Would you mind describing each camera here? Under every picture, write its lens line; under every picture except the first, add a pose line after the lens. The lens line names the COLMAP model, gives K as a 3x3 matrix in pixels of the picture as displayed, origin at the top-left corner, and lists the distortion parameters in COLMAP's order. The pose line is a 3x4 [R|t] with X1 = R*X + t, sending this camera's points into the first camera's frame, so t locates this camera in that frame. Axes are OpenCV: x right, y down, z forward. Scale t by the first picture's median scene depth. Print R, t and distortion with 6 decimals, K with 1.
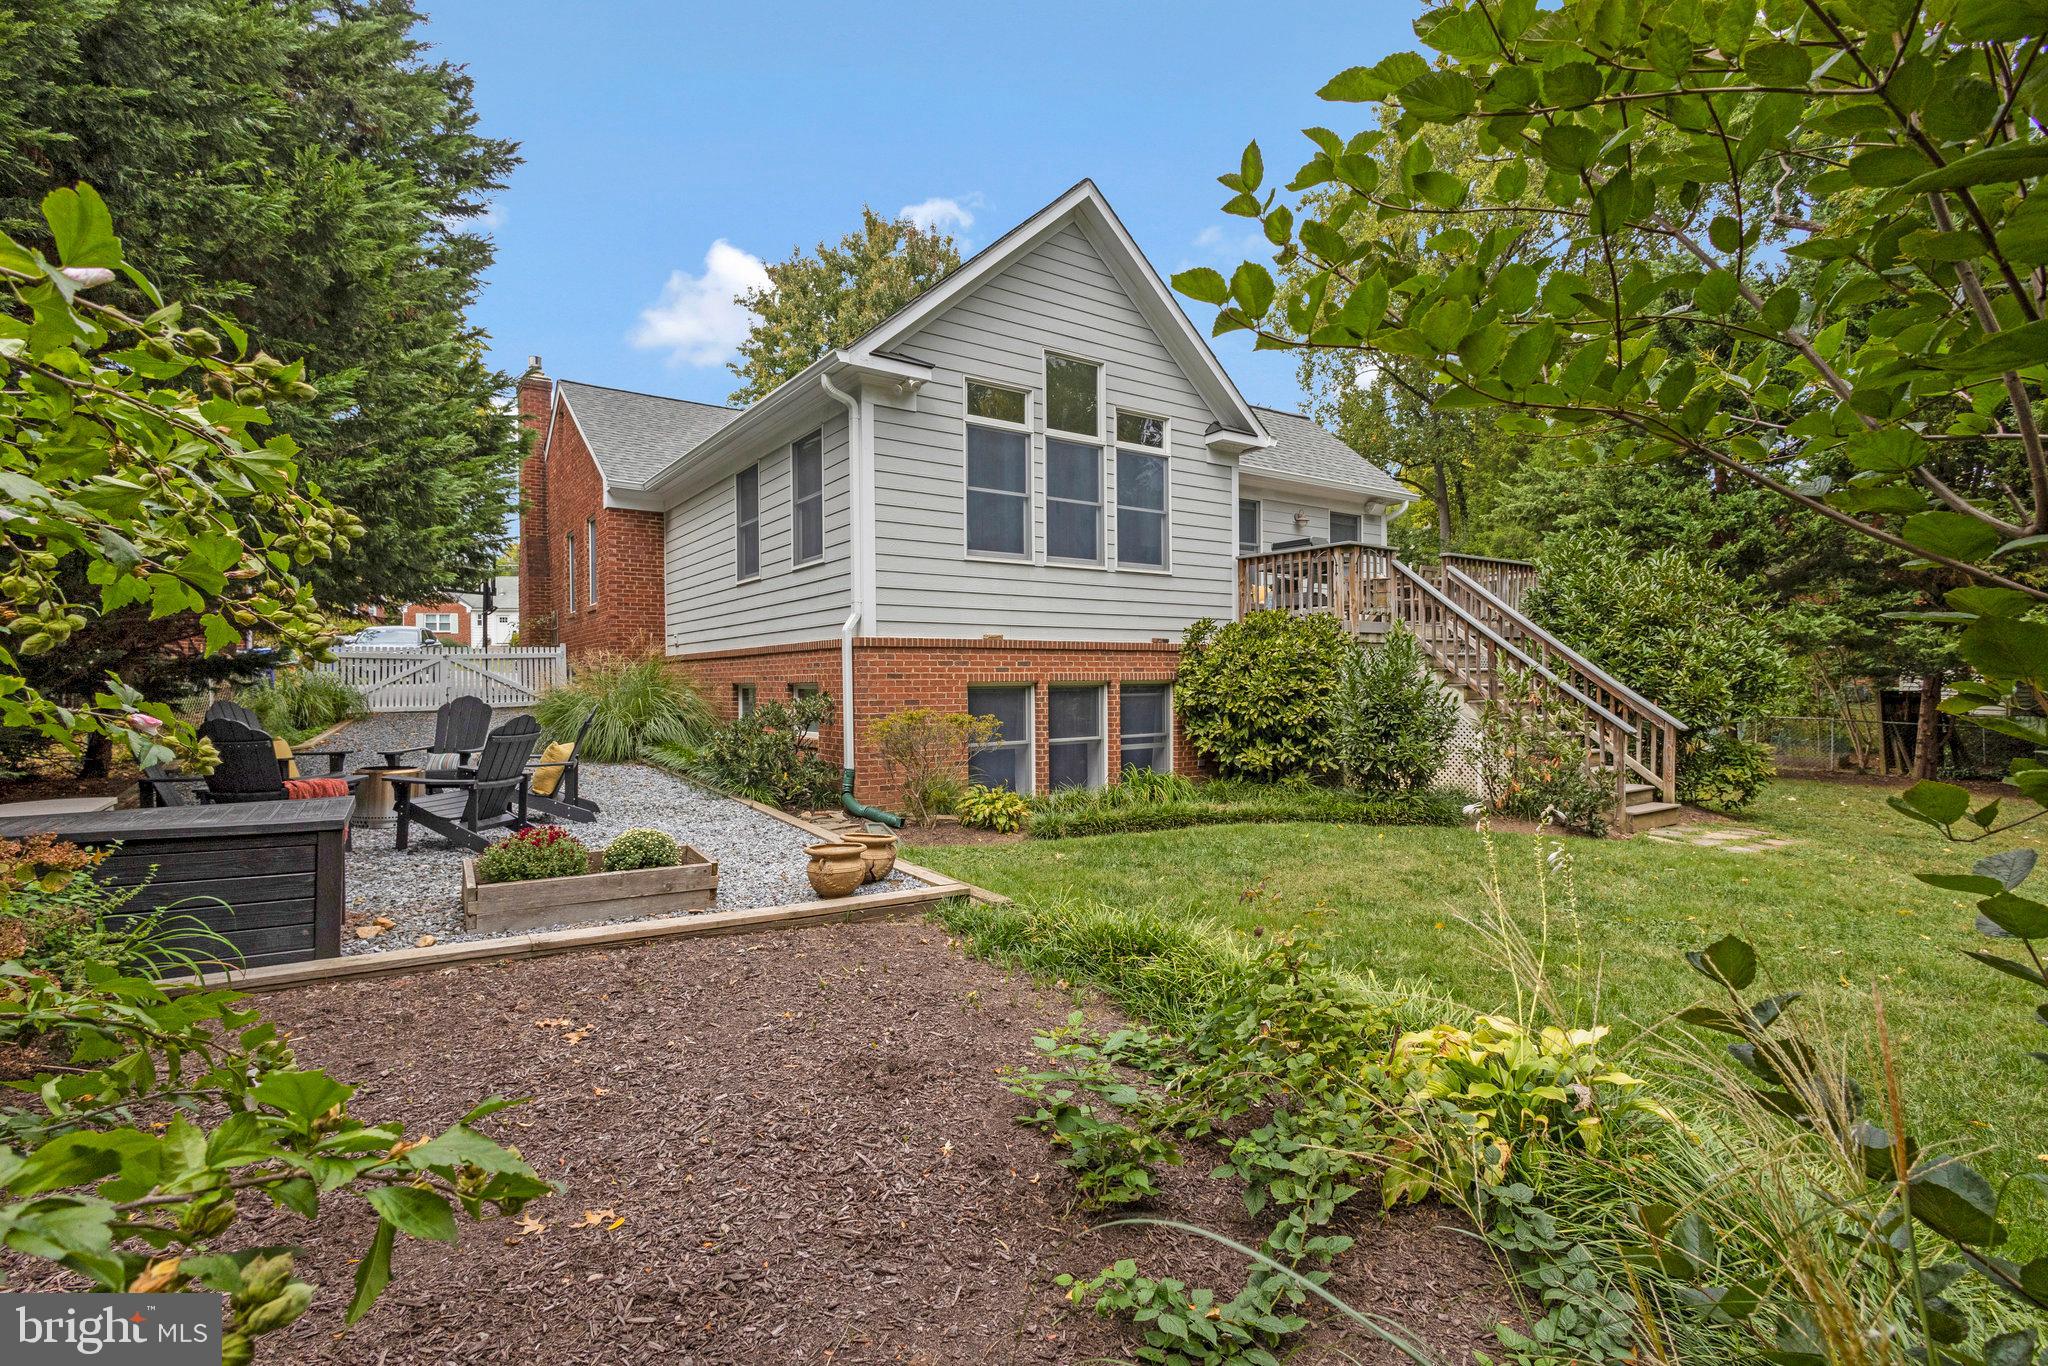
lens RADIAL K [[934.1, 0, 1032.1], [0, 934.1, 678.9], [0, 0, 1]] dist [0.005384, -0.001242]
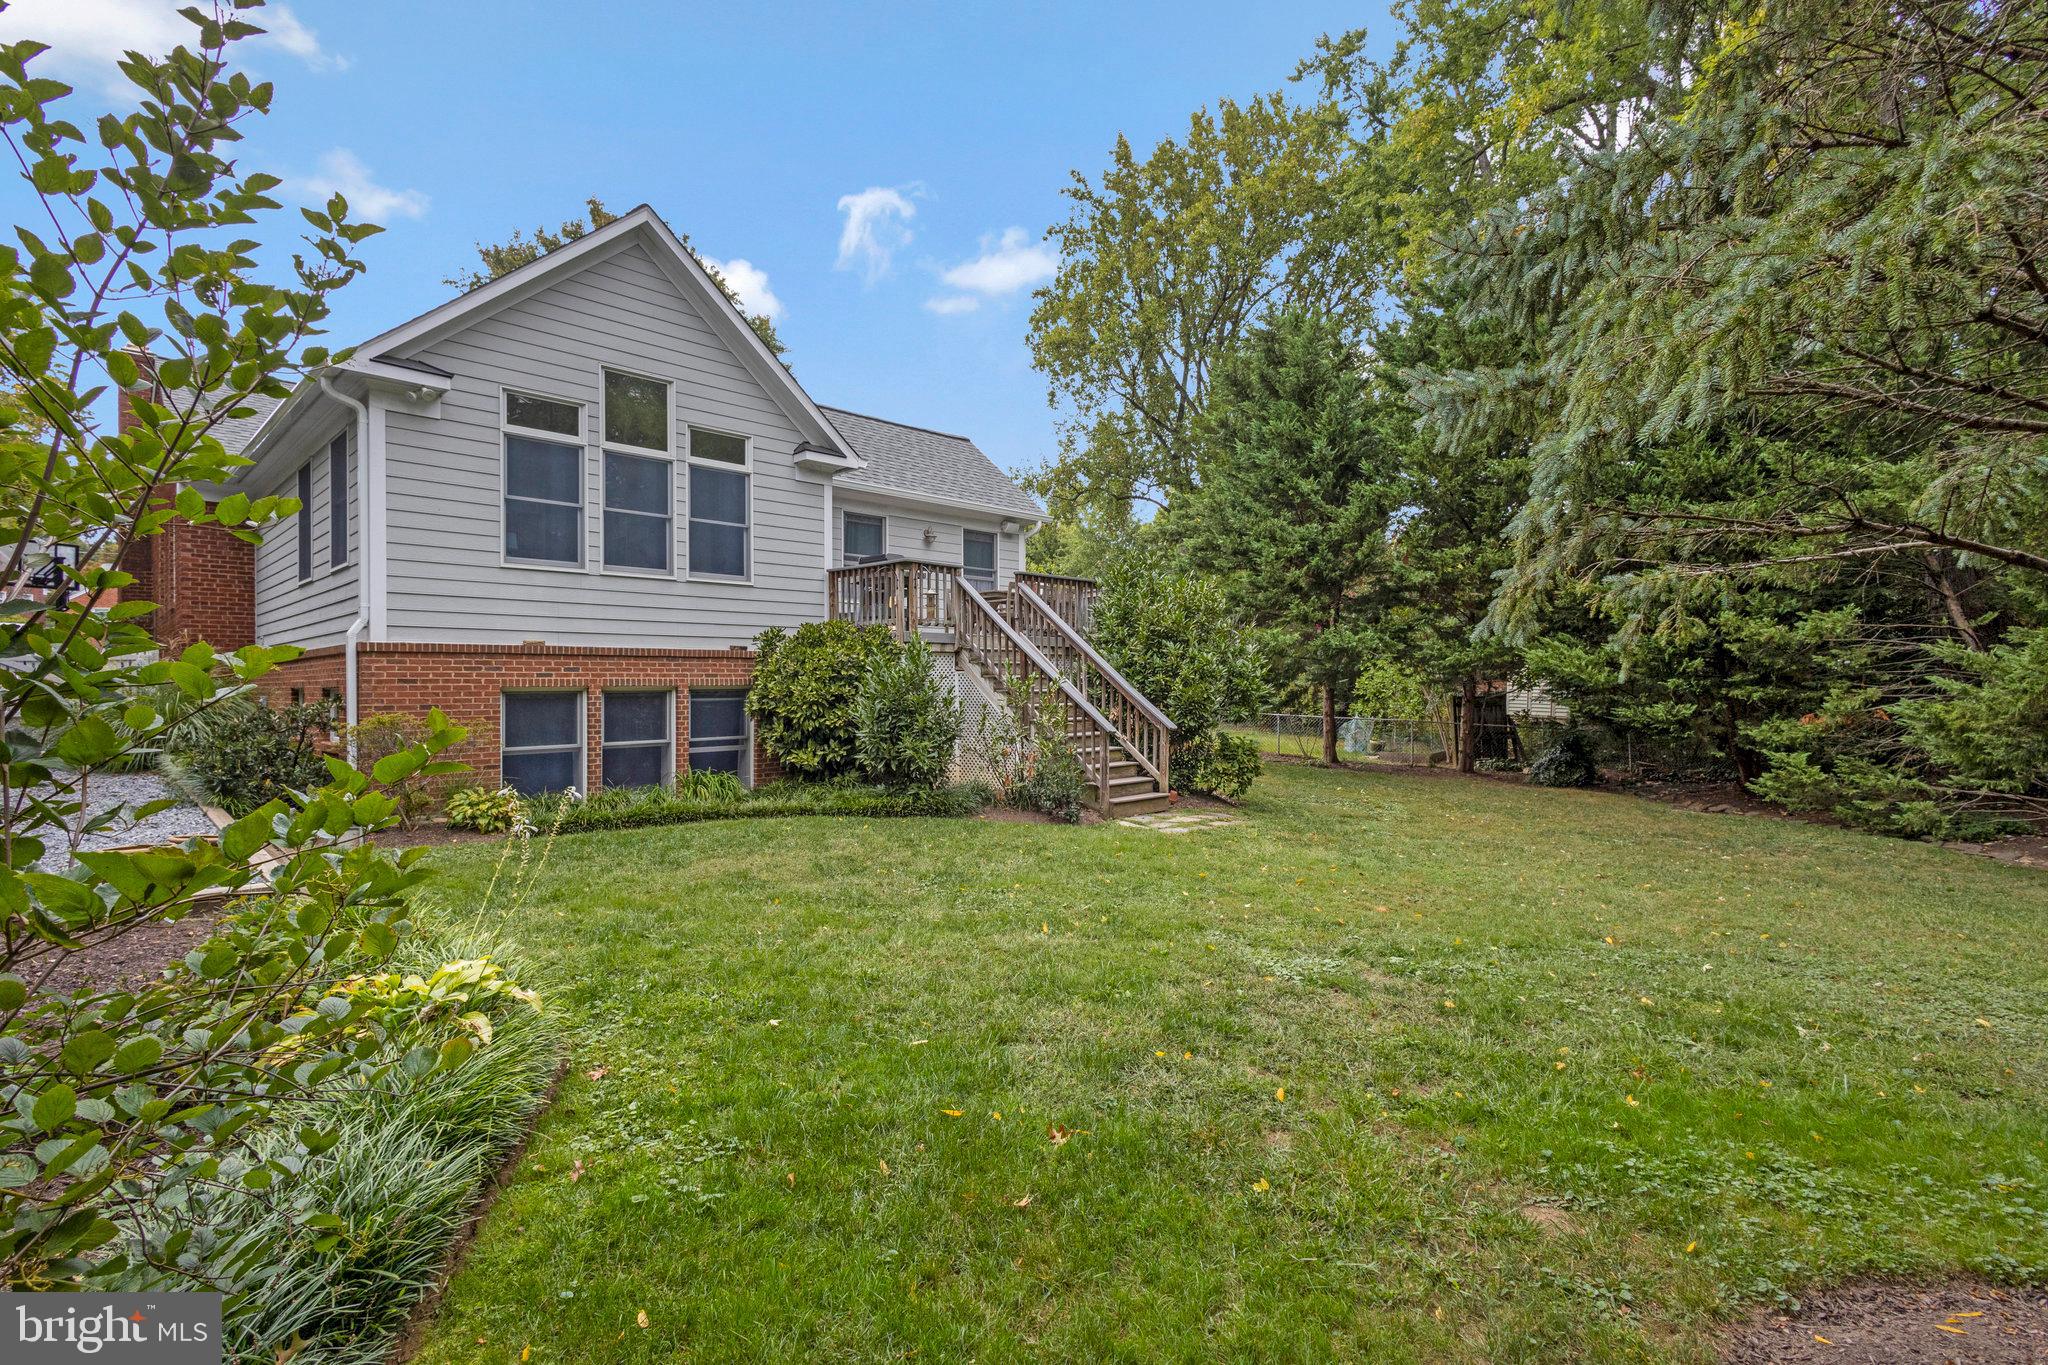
lens RADIAL K [[934.1, 0, 1019.4], [0, 934.1, 677.7], [0, 0, 1]] dist [0.005384, -0.001242]
pose [[0.983302, 0.004110, 0.181937, 0.281573], [-0.002845, 0.999970, -0.007214, -0.001087], [-0.181961, 0.006576, 0.983284, -0.098126]]
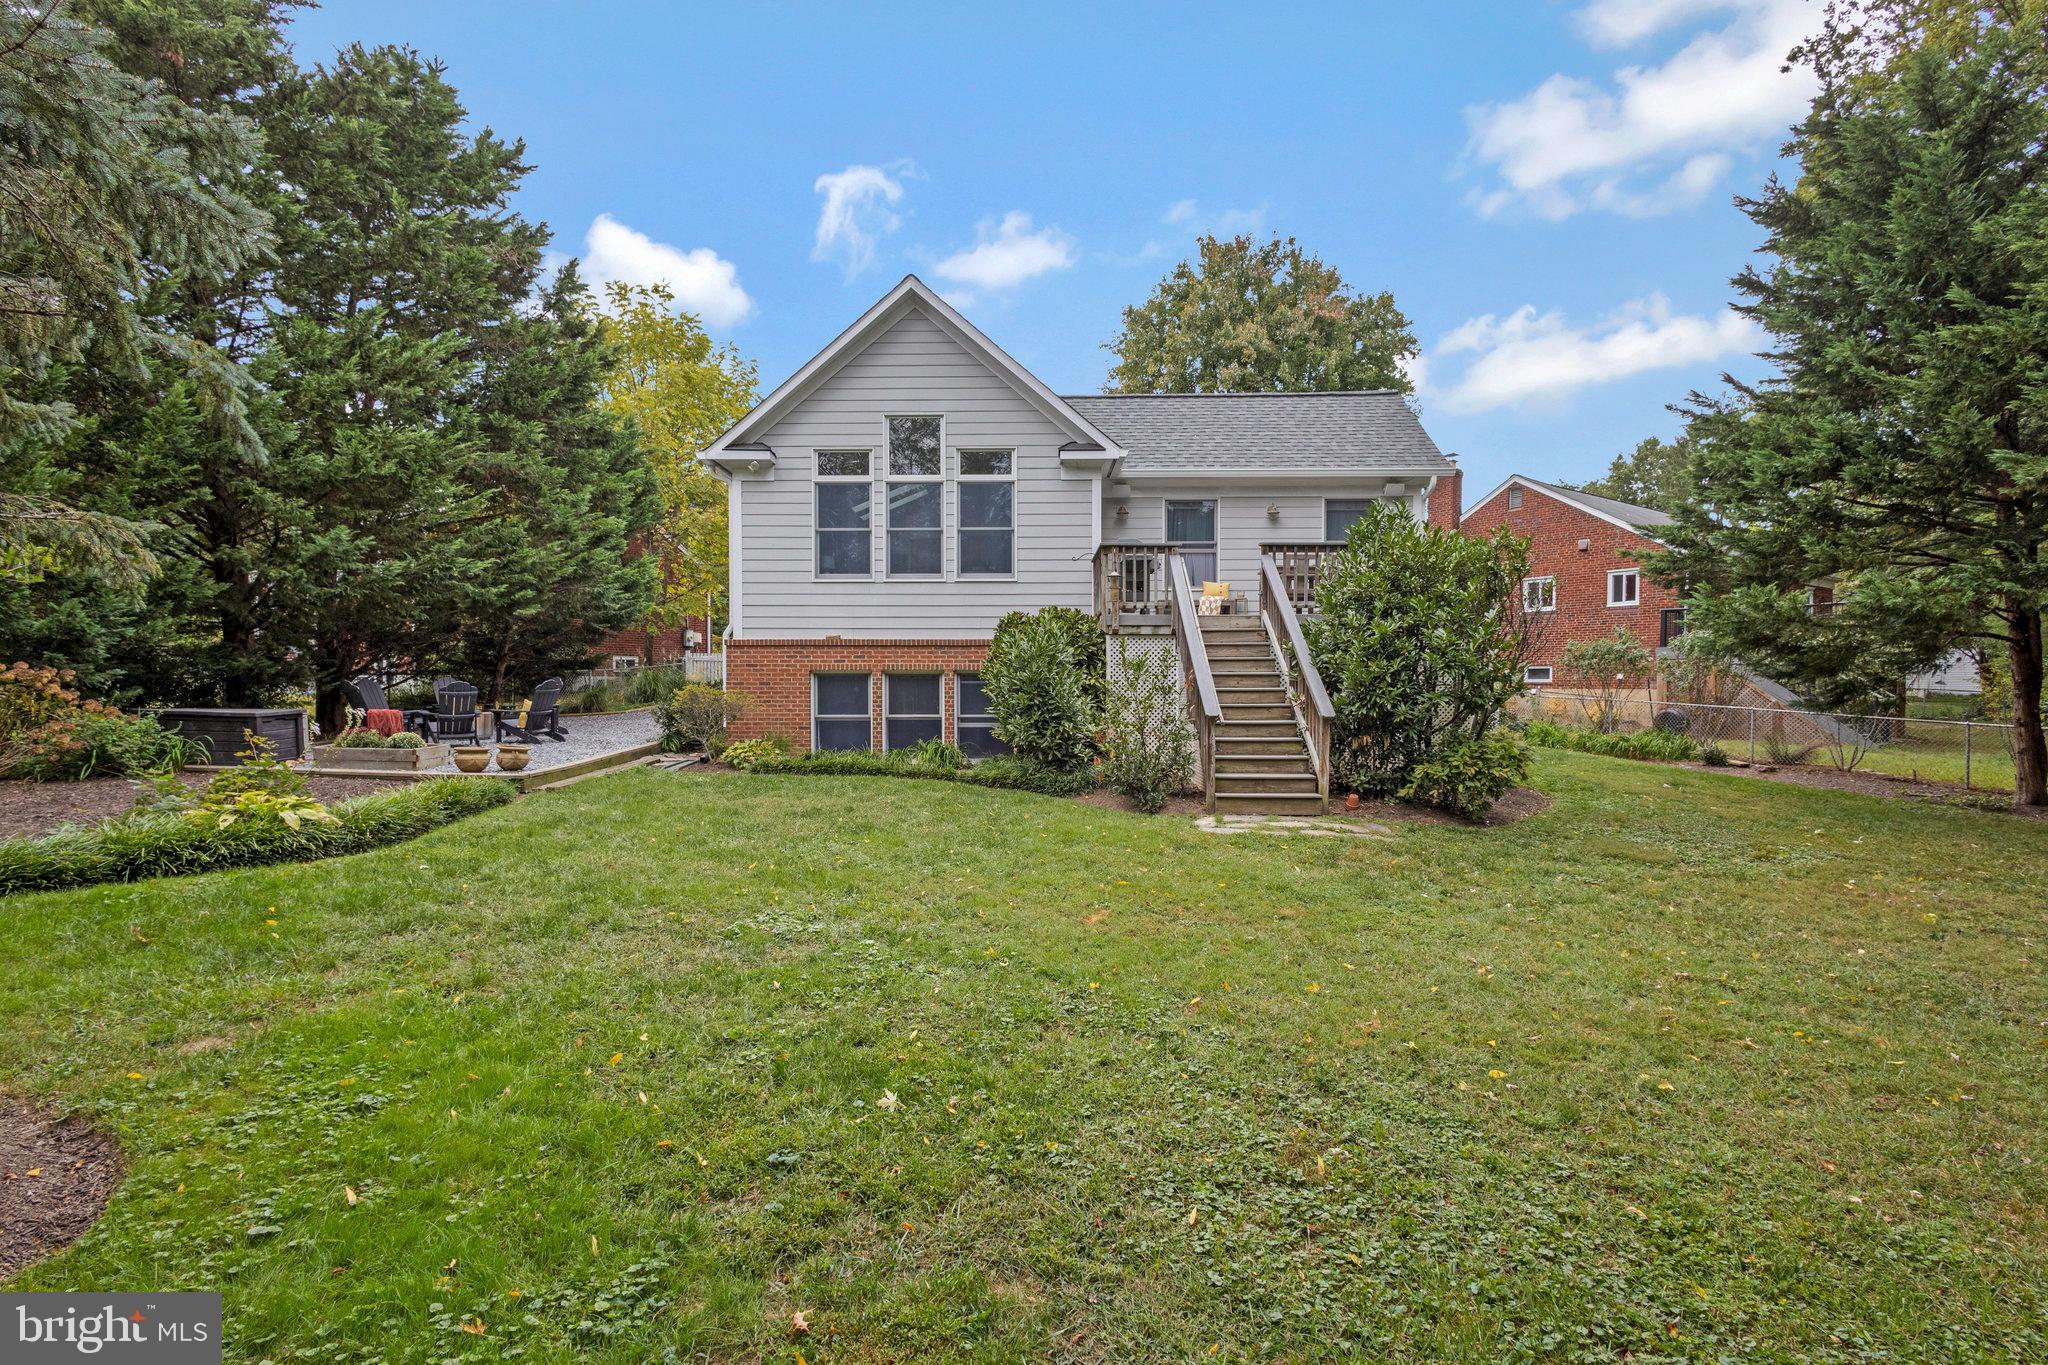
lens RADIAL K [[934.1, 0, 1041.3], [0, 934.1, 720.6], [0, 0, 1]] dist [0.005384, -0.001242]
pose [[0.815525, 0.026257, -0.578126, 0.960184], [-0.008001, 0.999386, 0.034103, 0.027386], [0.578666, -0.023186, 0.815235, 0.053908]]
